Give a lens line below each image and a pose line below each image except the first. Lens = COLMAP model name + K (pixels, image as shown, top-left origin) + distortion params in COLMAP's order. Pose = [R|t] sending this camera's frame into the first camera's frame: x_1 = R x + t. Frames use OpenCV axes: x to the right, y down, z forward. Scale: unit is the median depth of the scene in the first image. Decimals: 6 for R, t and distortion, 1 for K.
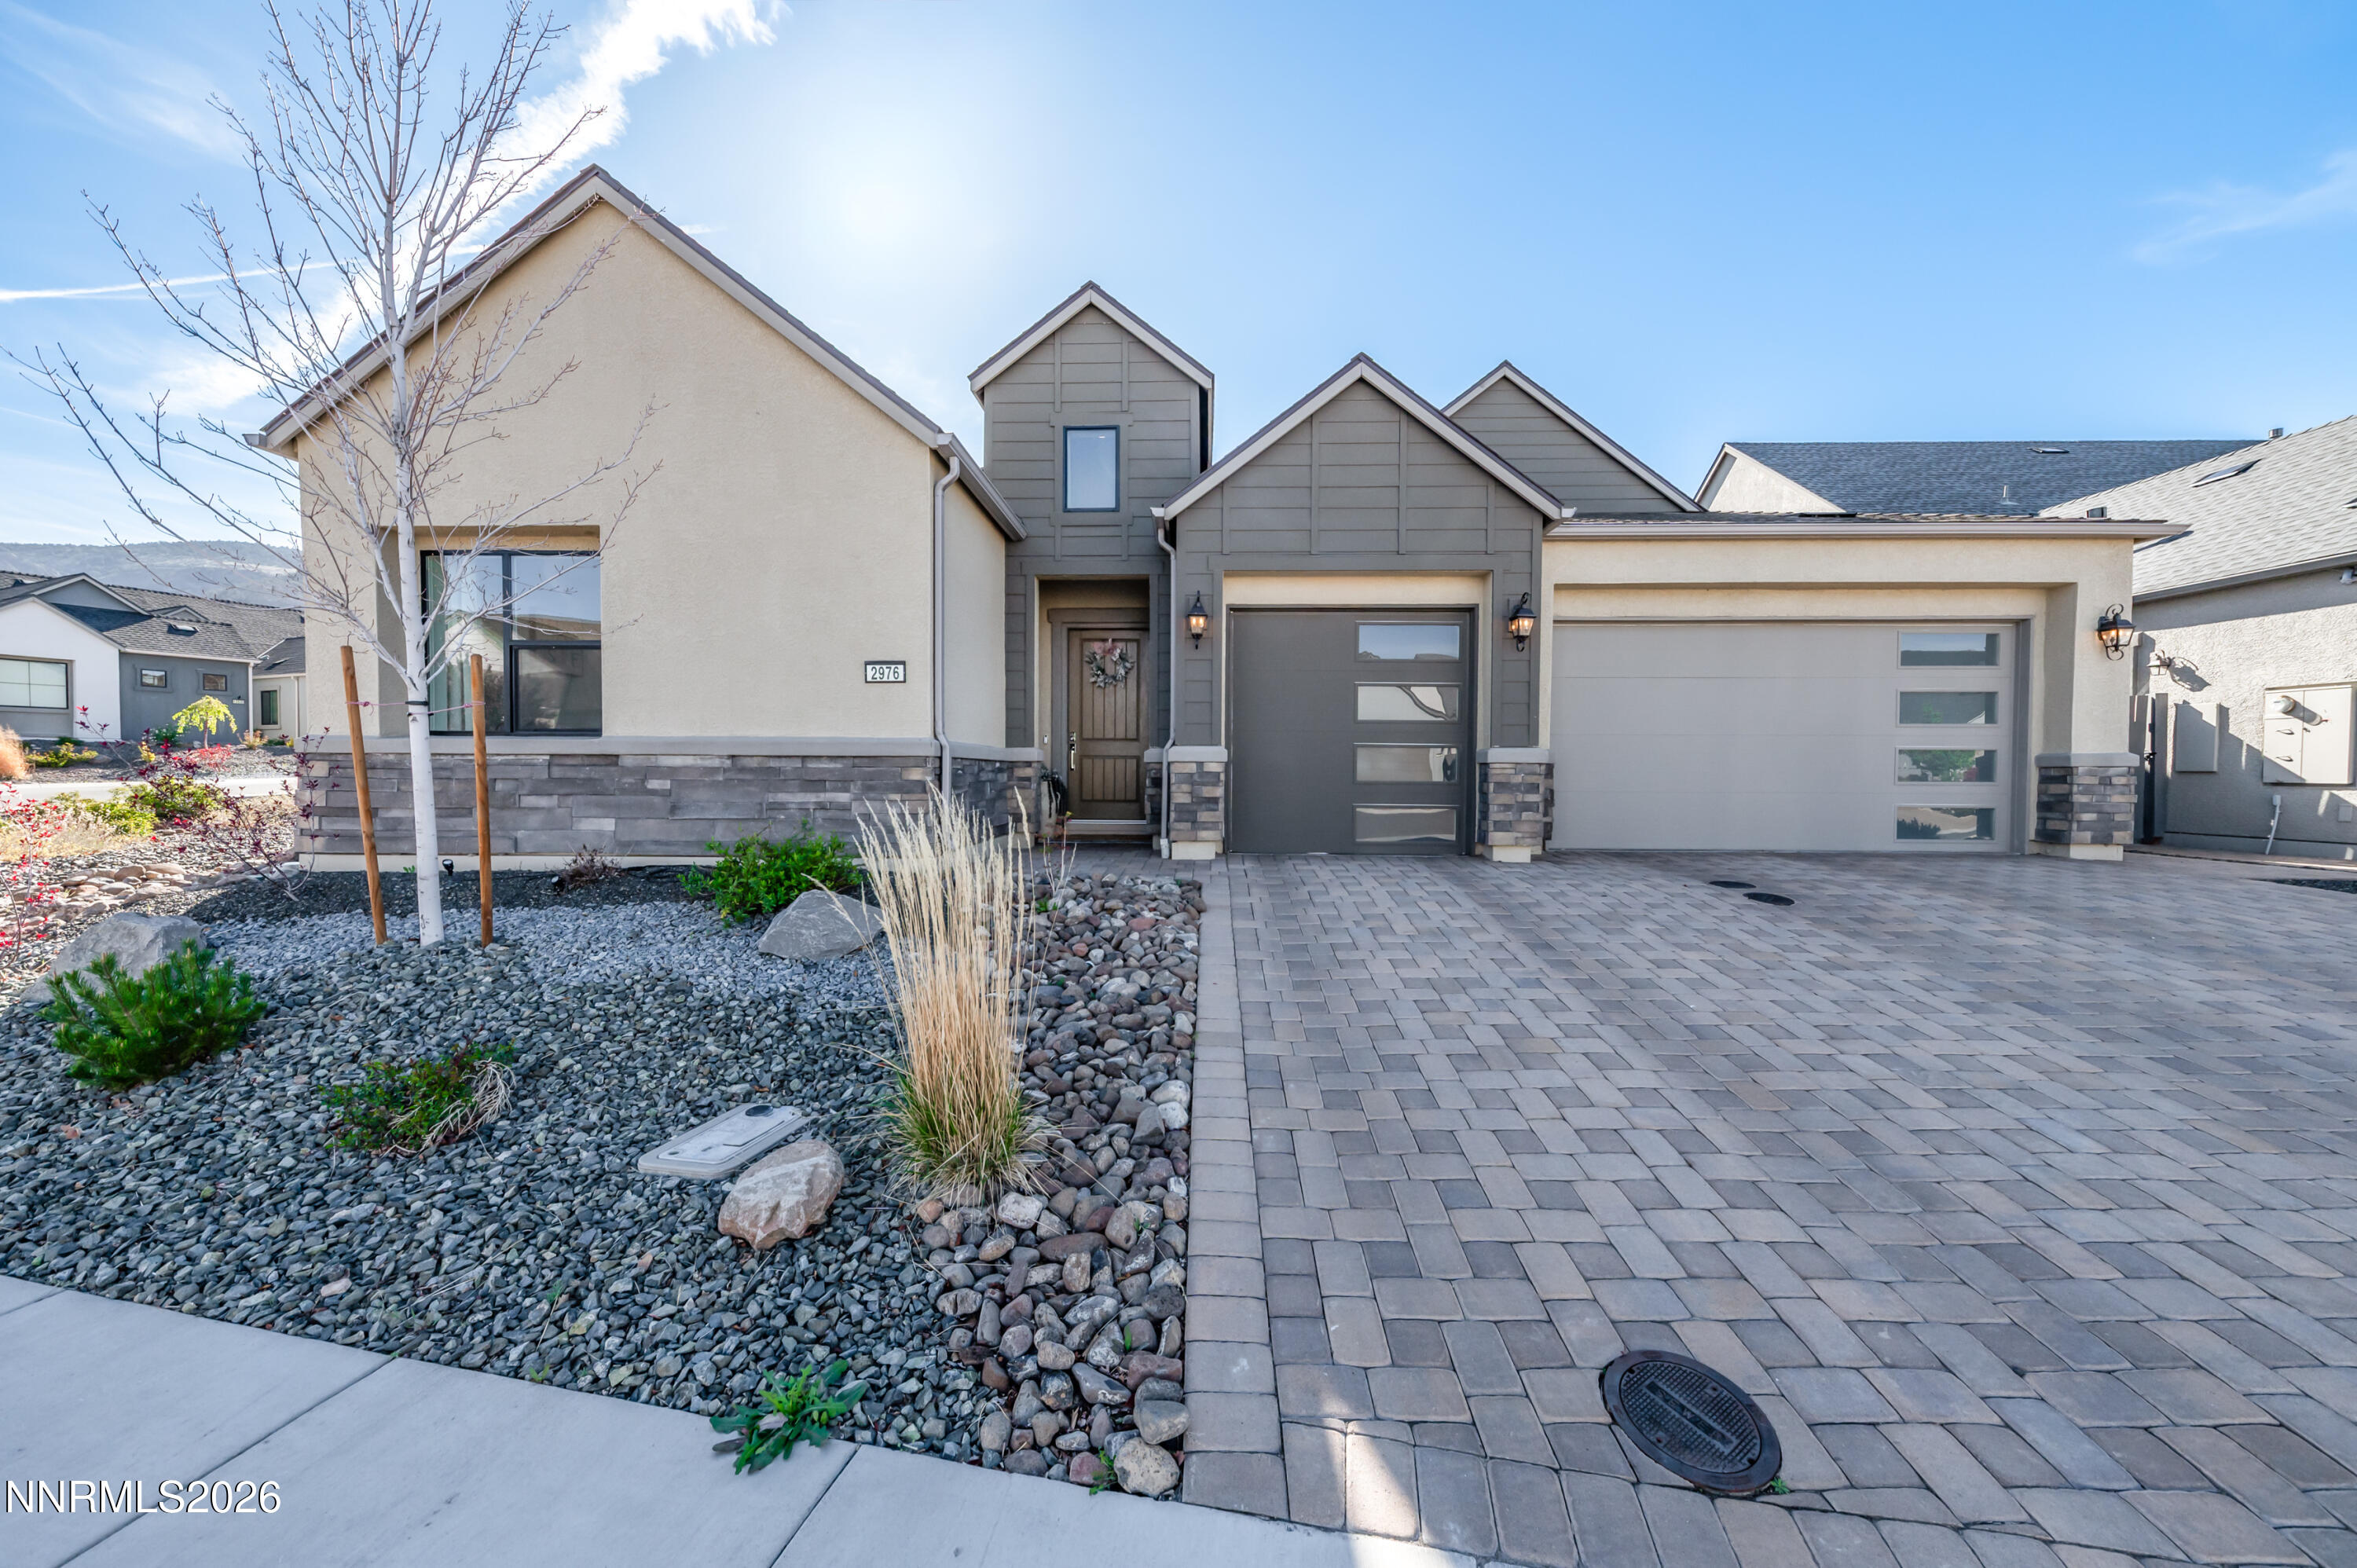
lens RADIAL K [[825.6, 0, 1178.5], [0, 825.6, 784.0], [0, 0, 1]] dist [0.000620, -0.000042]
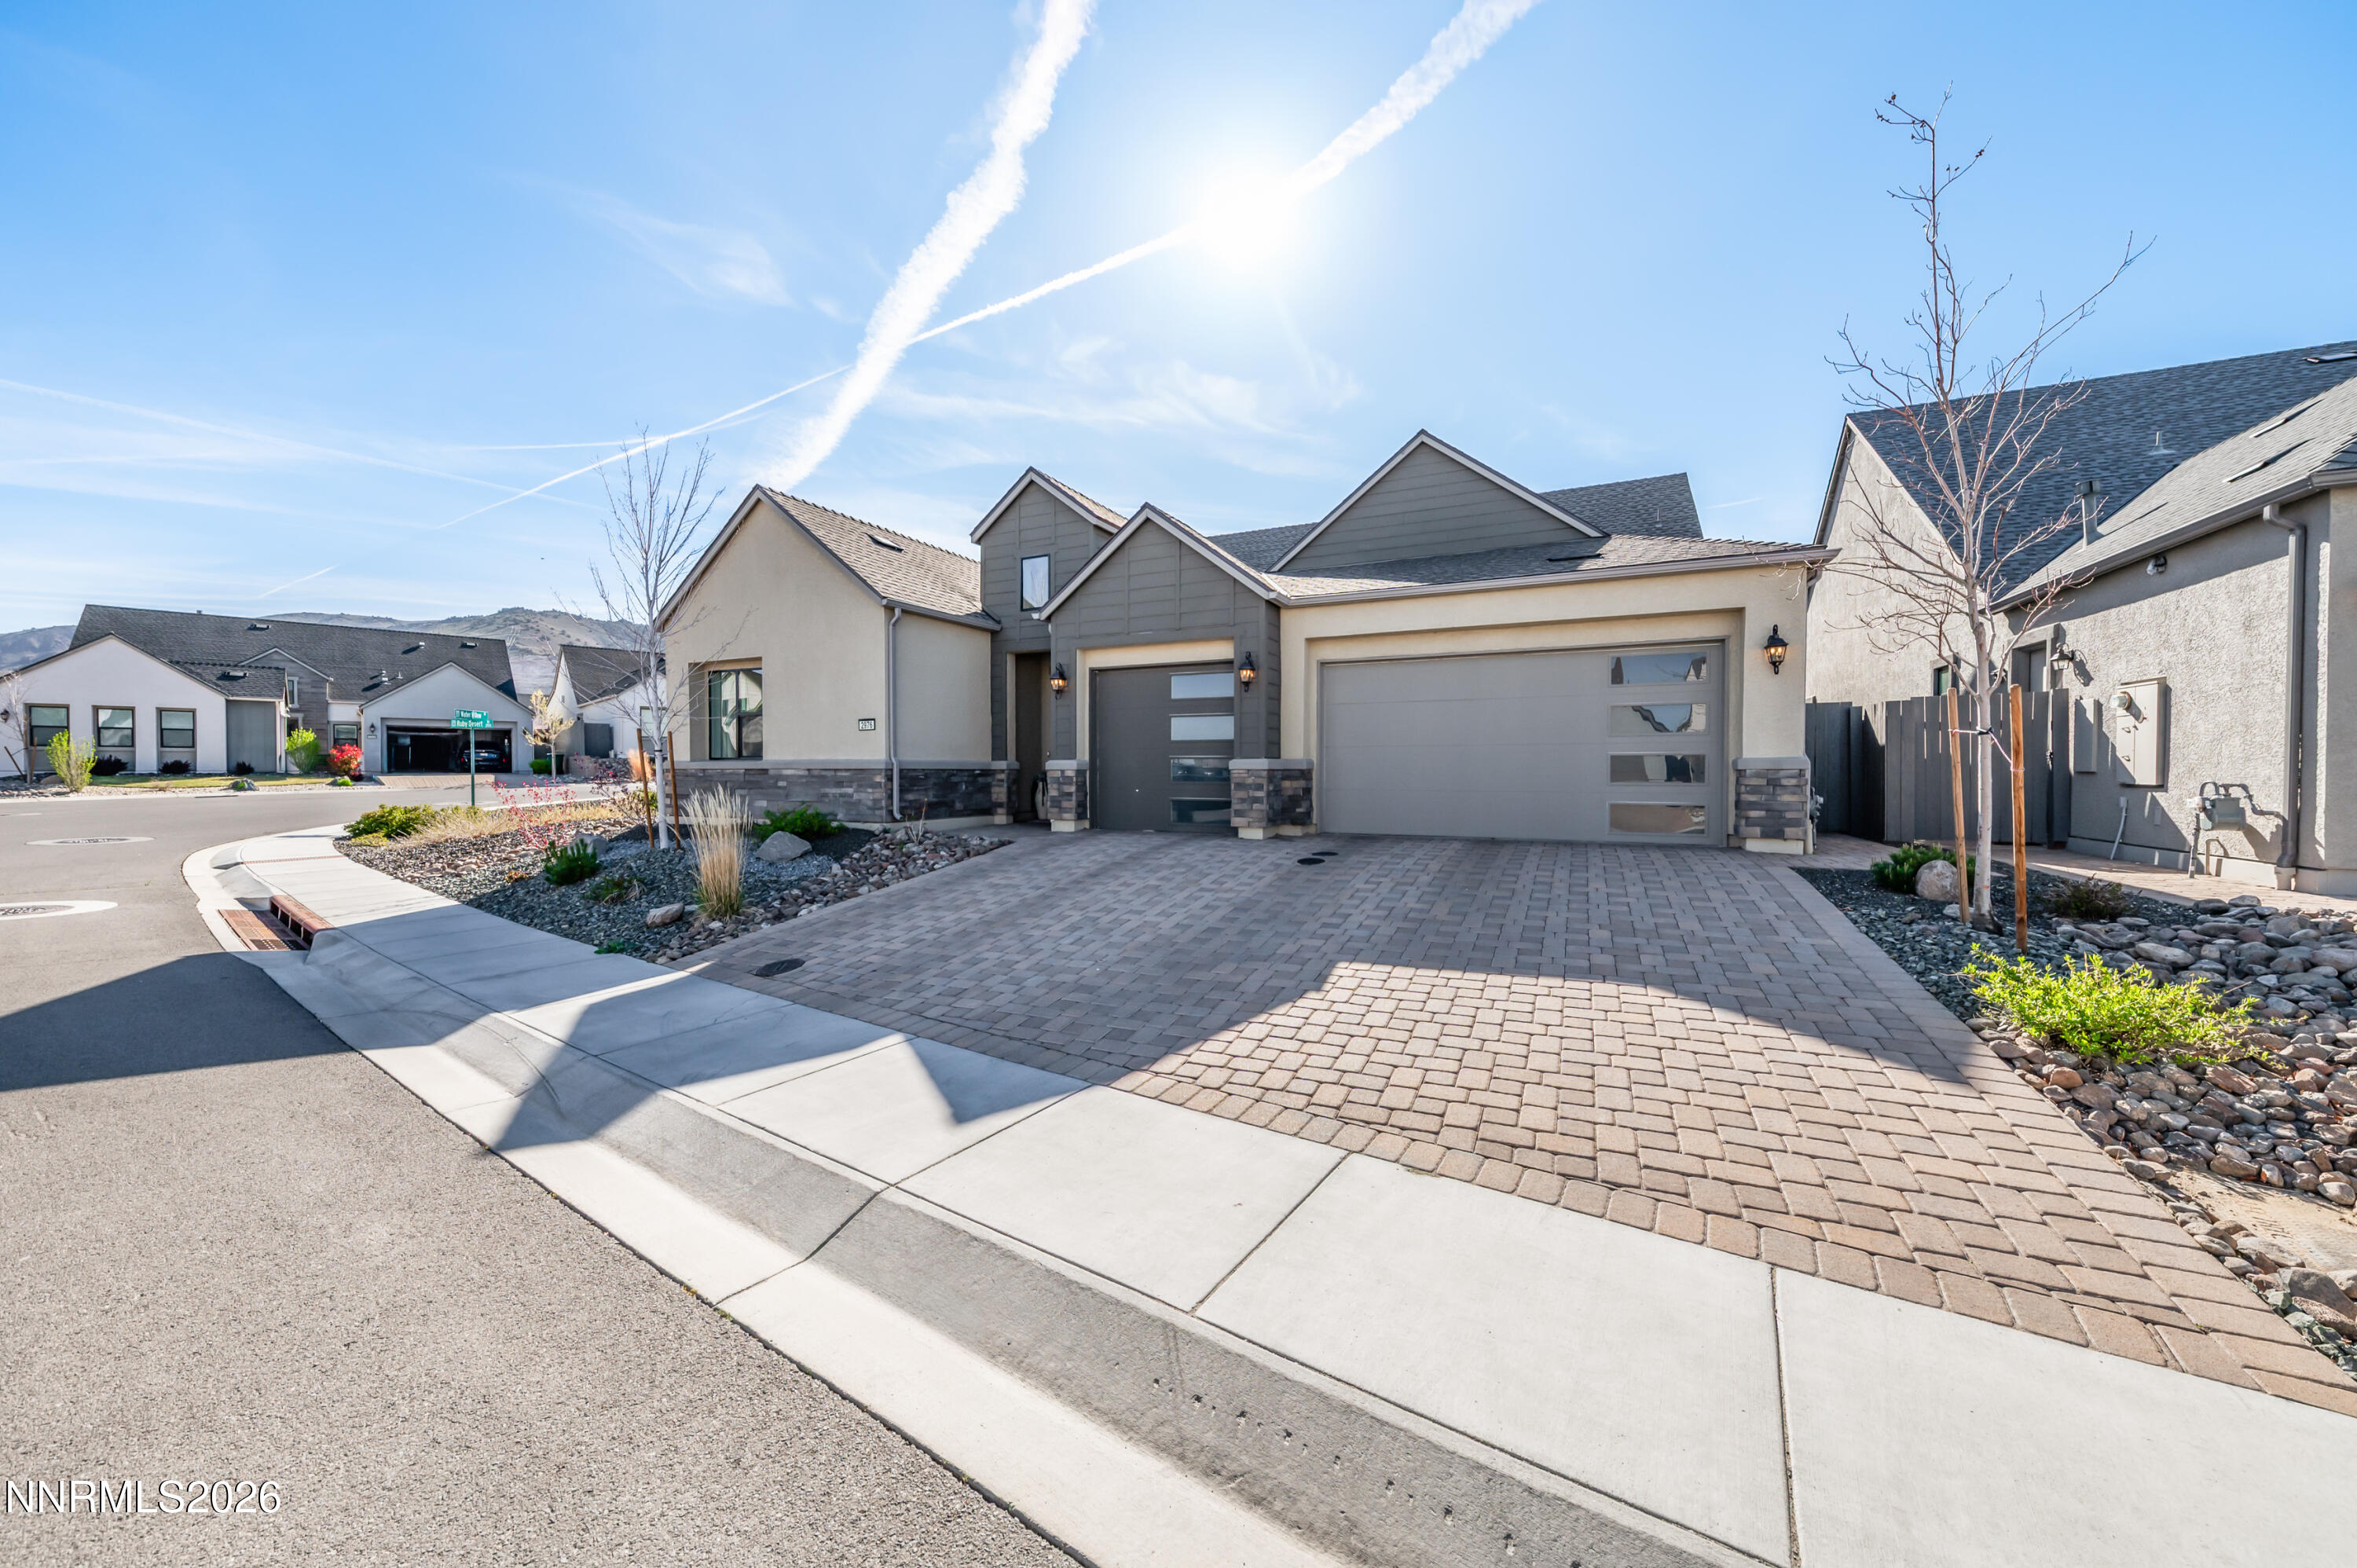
lens RADIAL K [[825.6, 0, 1178.5], [0, 825.6, 784.0], [0, 0, 1]] dist [0.000620, -0.000042]
pose [[0.912364, 0.001035, -0.409379, 0.878635], [-0.001435, 0.999999, -0.000670, 0.000935], [0.409377, 0.001199, 0.912364, -0.360845]]
